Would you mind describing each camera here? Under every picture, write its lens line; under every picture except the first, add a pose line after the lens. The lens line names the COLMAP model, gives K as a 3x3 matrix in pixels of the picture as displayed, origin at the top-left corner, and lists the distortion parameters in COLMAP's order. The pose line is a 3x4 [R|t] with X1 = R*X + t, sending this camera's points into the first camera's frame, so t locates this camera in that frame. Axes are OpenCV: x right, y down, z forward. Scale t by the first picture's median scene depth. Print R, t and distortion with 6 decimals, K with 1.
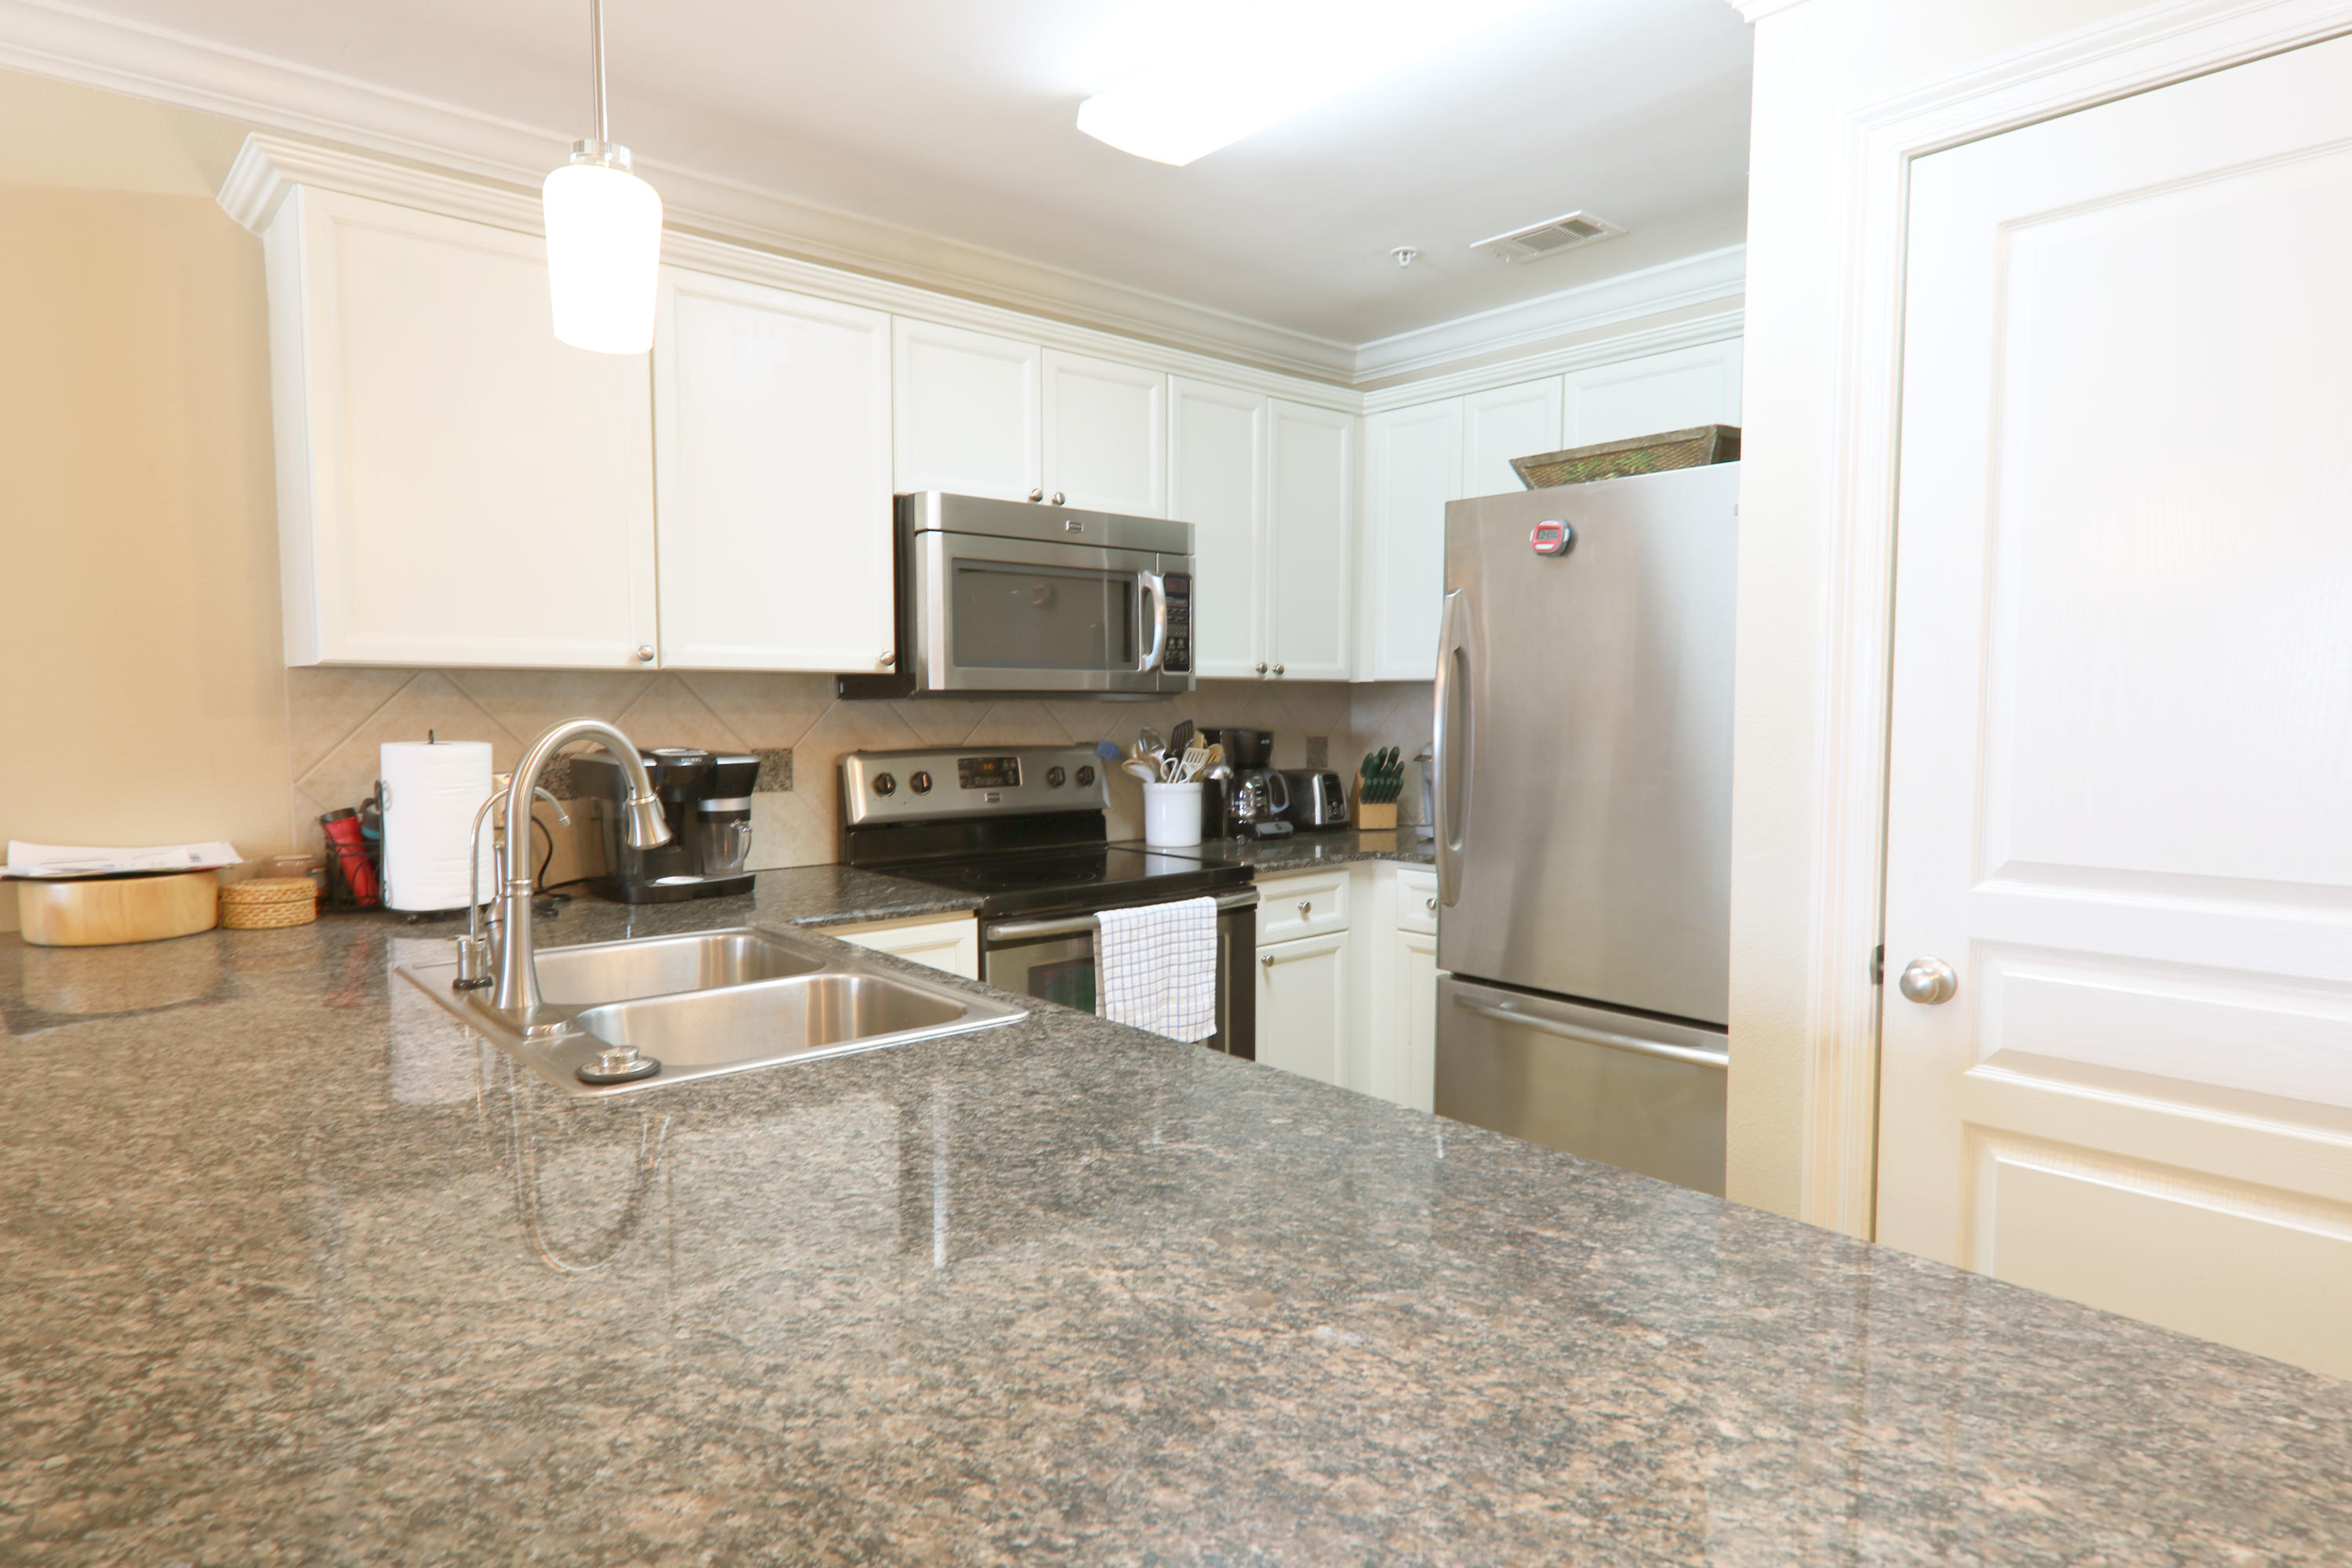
lens RADIAL K [[1322.8, 0, 1175.6], [0, 1322.8, 792.7], [0, 0, 1]] dist [0.008022, -0.000645]
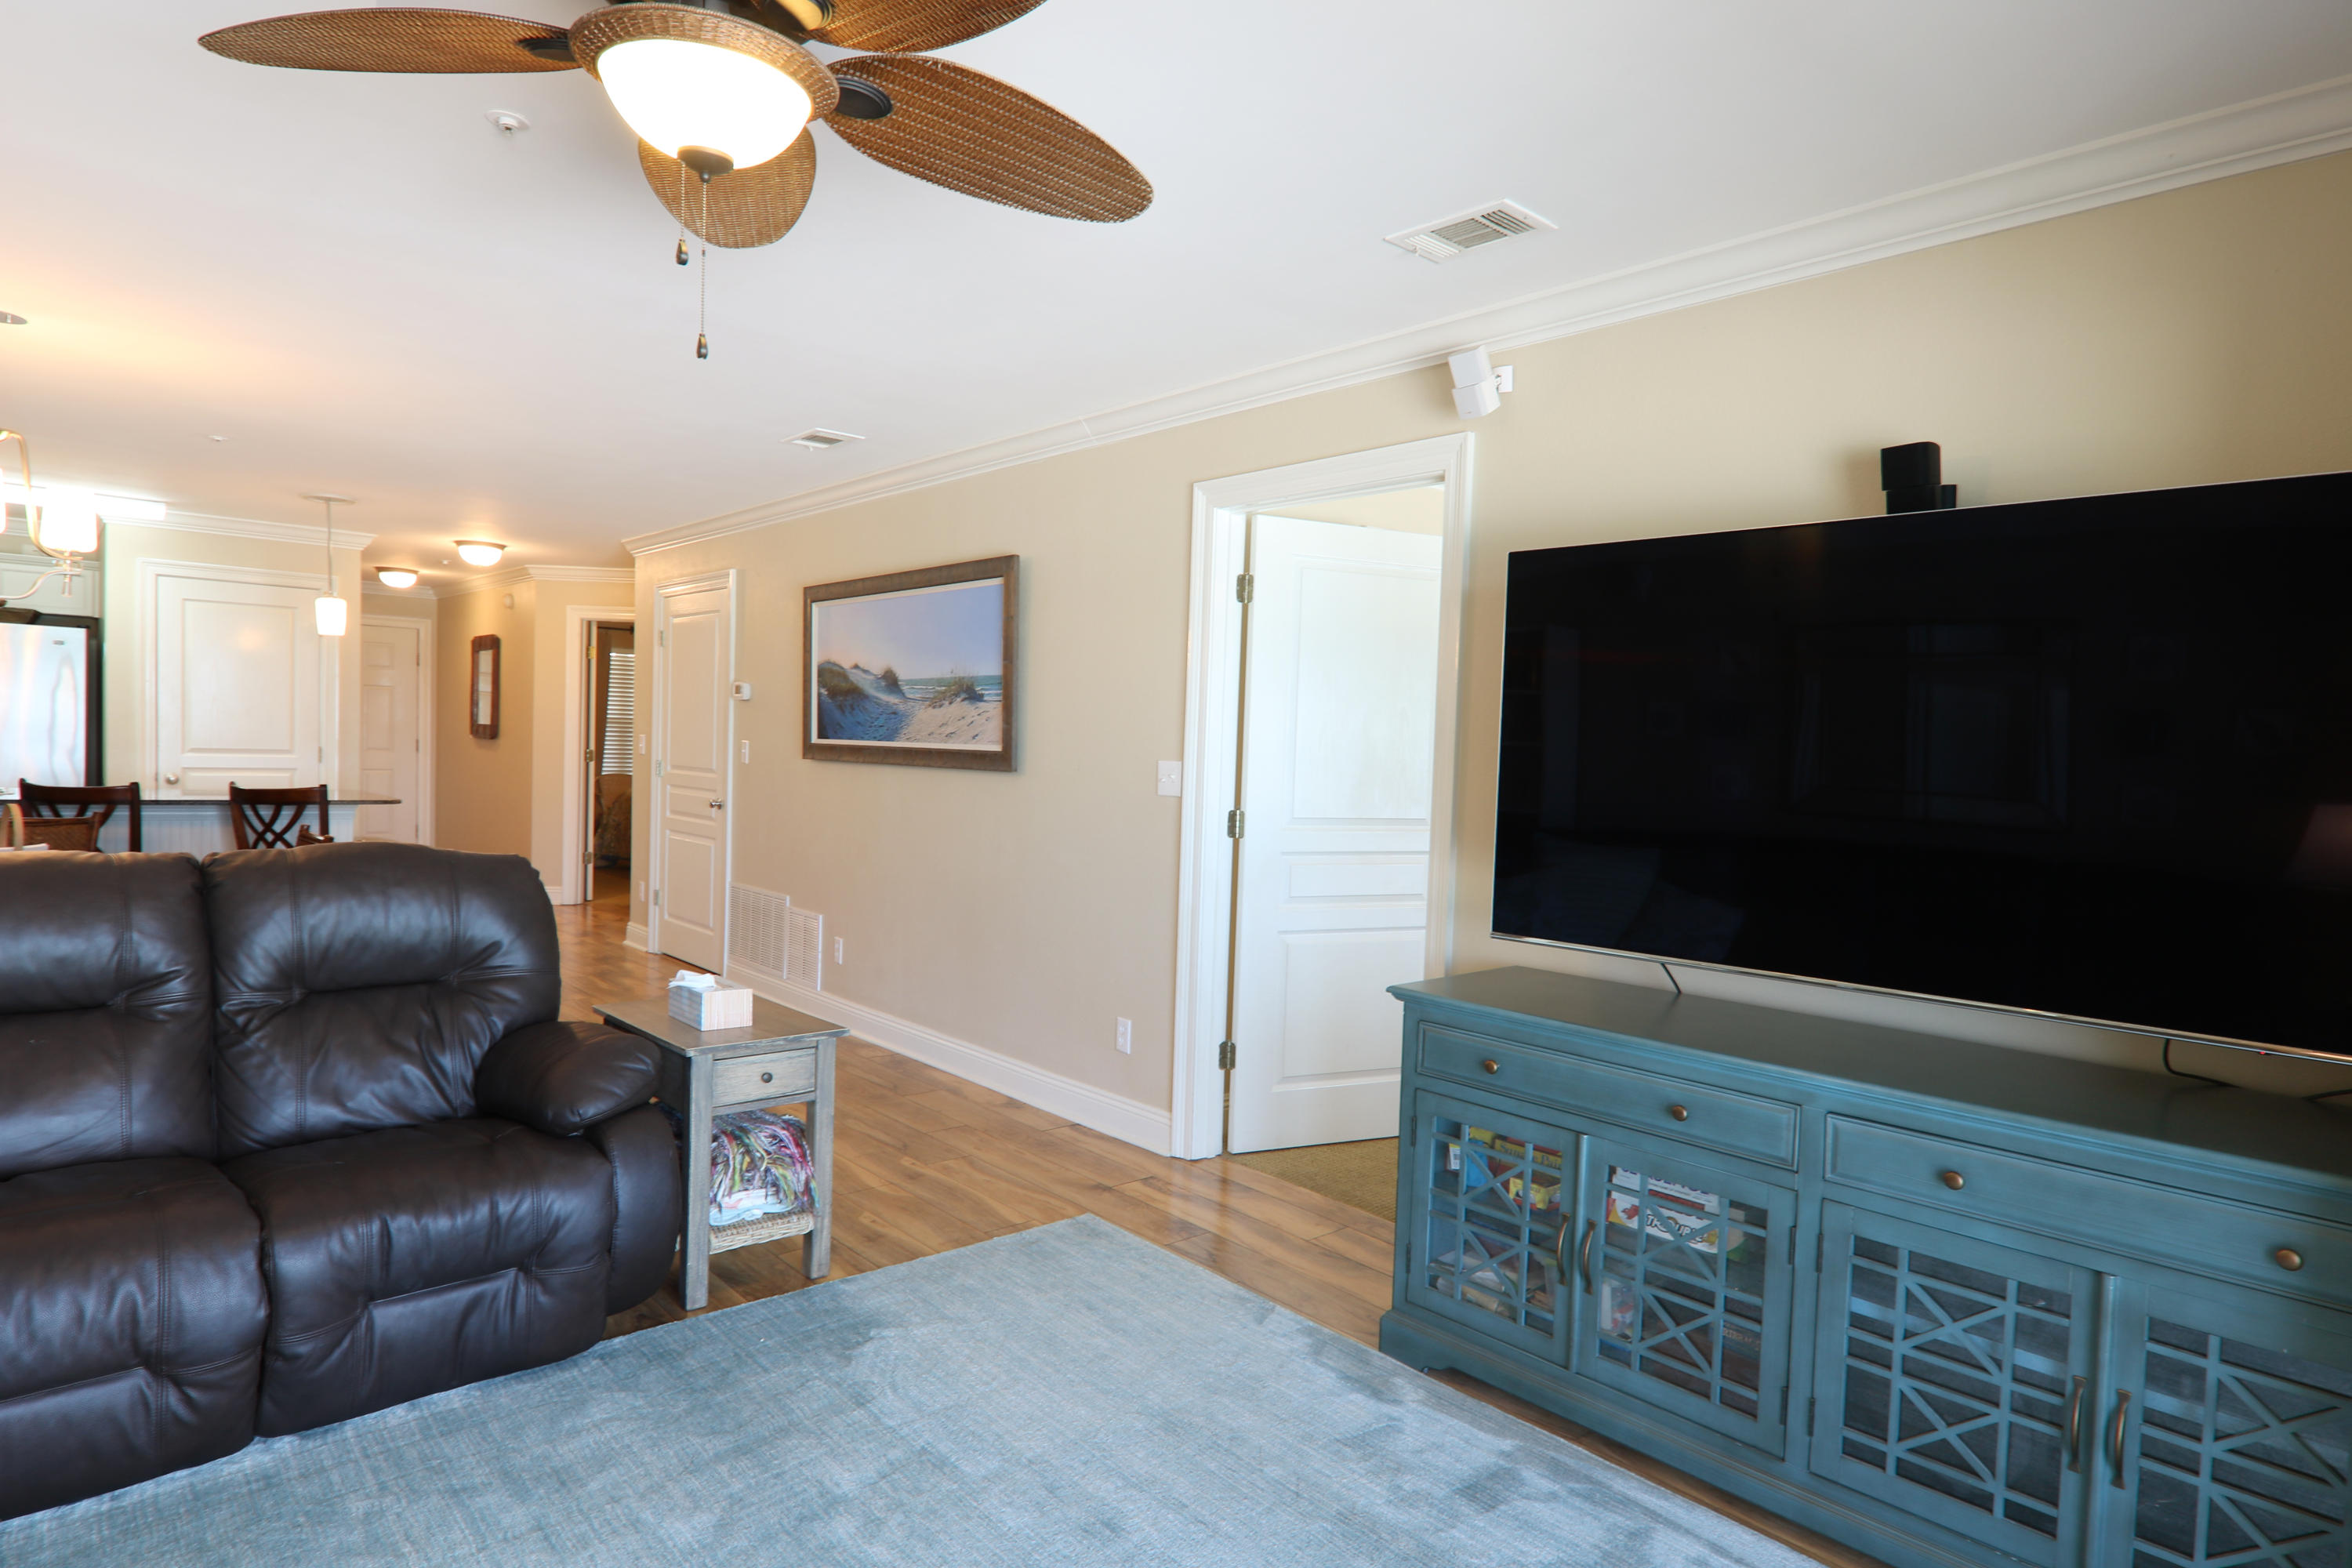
lens RADIAL K [[1322.8, 0, 1178.2], [0, 1322.8, 802.4], [0, 0, 1]] dist [0.008022, -0.000645]
pose [[-0.002722, -0.043190, 0.999063, -2.206627], [0.034278, 0.998476, 0.043258, 0.090302], [-0.999409, 0.034364, -0.001237, -1.300154]]
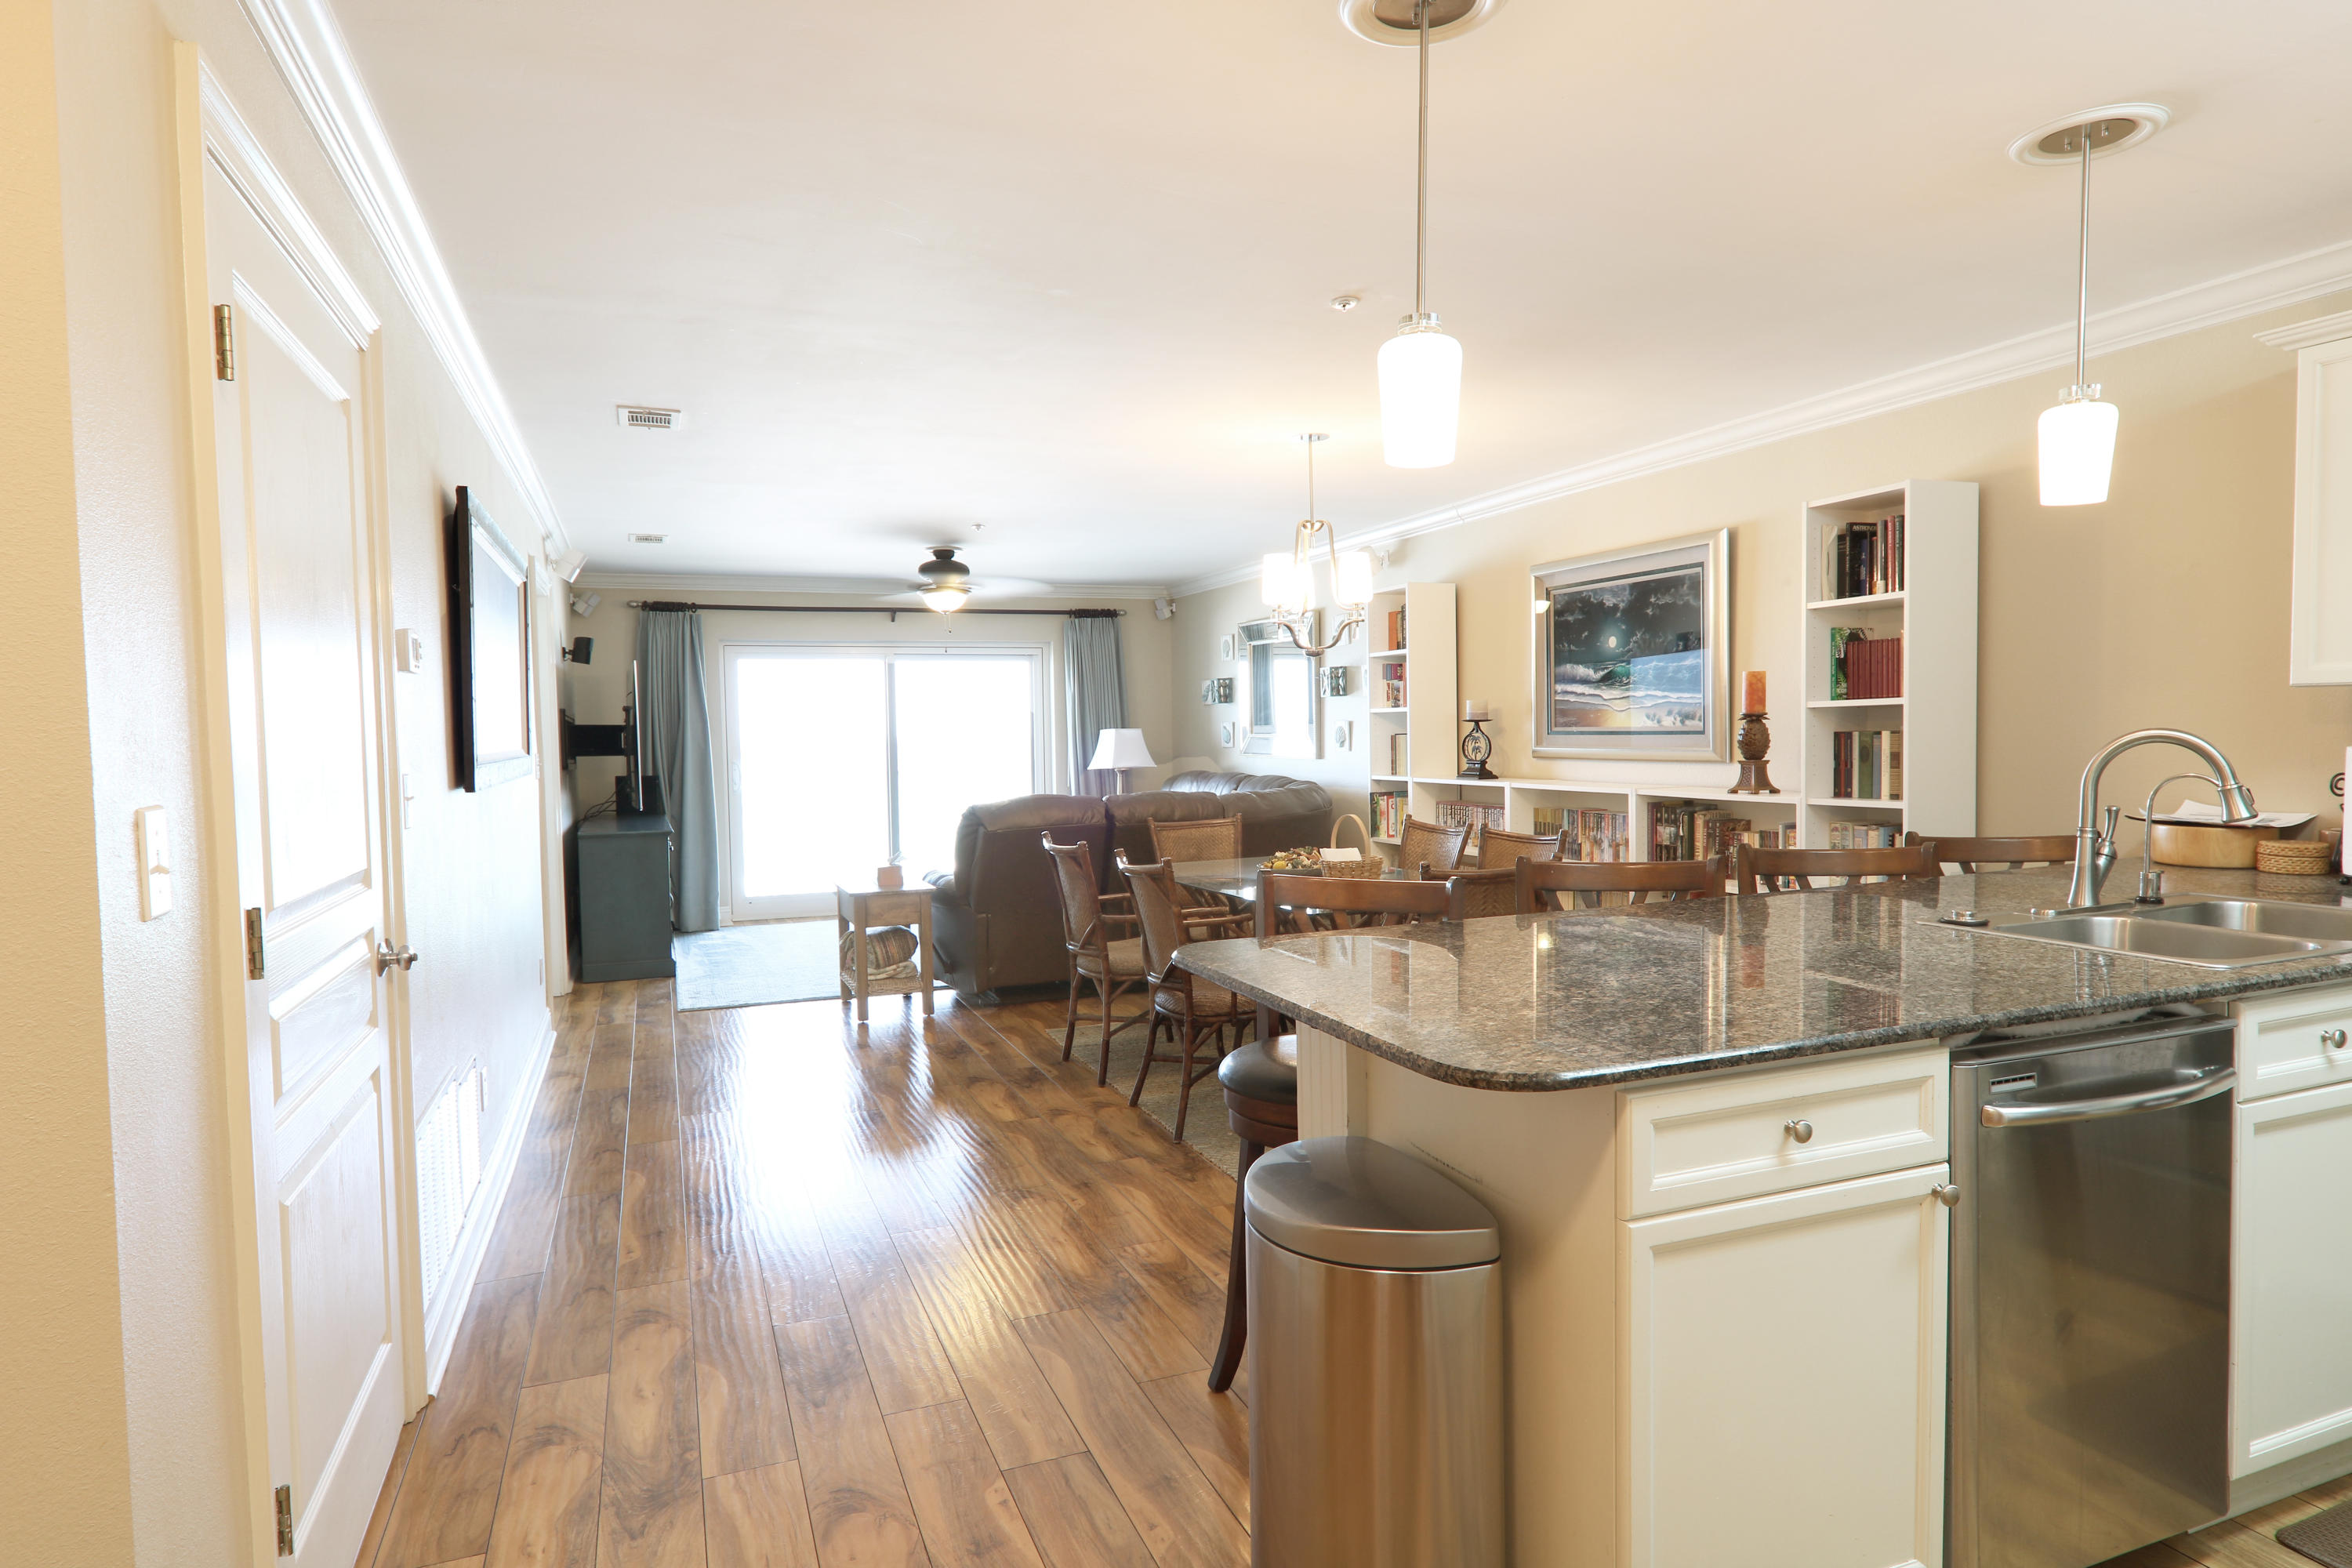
lens RADIAL K [[1322.8, 0, 1170.5], [0, 1322.8, 791.9], [0, 0, 1]] dist [0.008022, -0.000645]
pose [[-0.340508, 0.052389, -0.938781, 0.806469], [-0.047186, 0.996236, 0.072710, -0.024575], [0.939057, 0.069055, -0.336754, 0.275904]]
